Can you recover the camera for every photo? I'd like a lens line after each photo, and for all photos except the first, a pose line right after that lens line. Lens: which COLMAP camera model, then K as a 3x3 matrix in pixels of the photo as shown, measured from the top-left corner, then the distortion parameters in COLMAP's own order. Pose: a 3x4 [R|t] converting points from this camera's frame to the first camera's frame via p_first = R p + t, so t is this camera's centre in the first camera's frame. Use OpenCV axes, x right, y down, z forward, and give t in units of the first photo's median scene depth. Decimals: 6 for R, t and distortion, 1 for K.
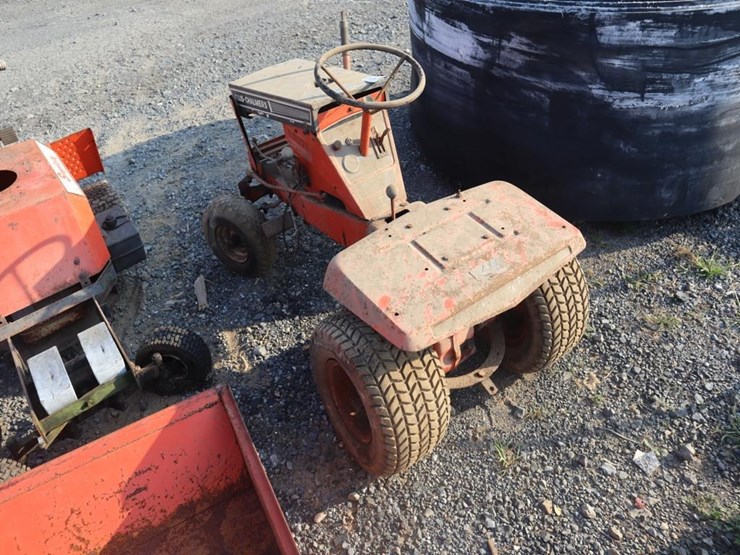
lens RADIAL K [[486.6, 0, 374.5], [0, 486.6, 294.1], [0, 0, 1]] dist [-0.042841, 0.003276]
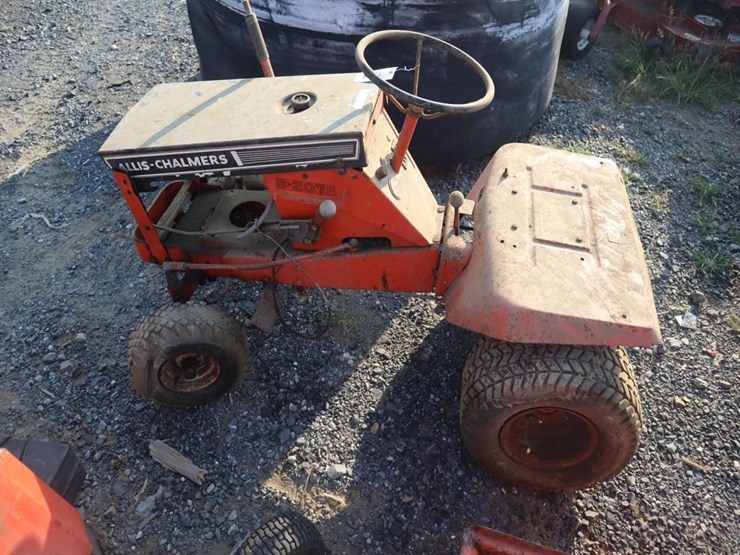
lens RADIAL K [[501.1, 0, 370.0], [0, 501.1, 277.5], [0, 0, 1]] dist [-0.060917, 0.003796]
pose [[0.719441, -0.474112, 0.507566, -0.476985], [0.459025, 0.873000, 0.164824, -0.258287], [-0.521250, 0.114404, 0.845701, 0.327821]]
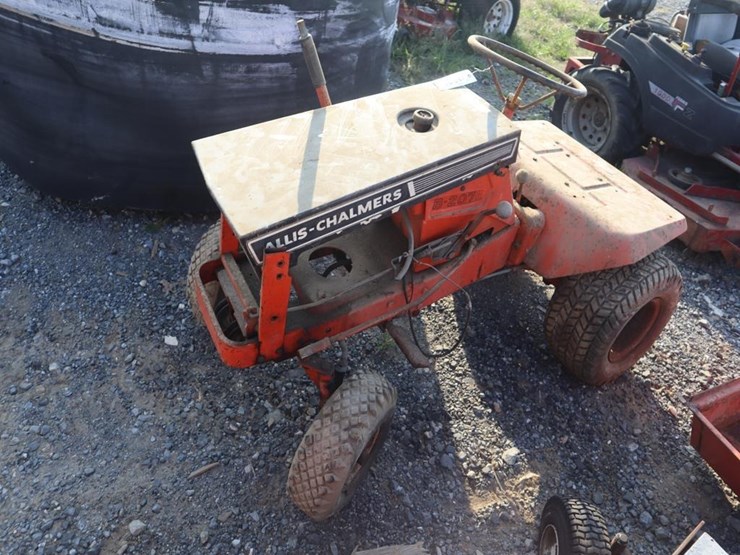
lens RADIAL K [[497.1, 0, 384.3], [0, 497.1, 278.6], [0, 0, 1]] dist [-0.058240, 0.002066]
pose [[0.076756, -0.639366, 0.765062, -0.712718], [0.587002, 0.649225, 0.483668, -0.594302], [-0.805939, 0.411968, 0.425141, 0.762199]]
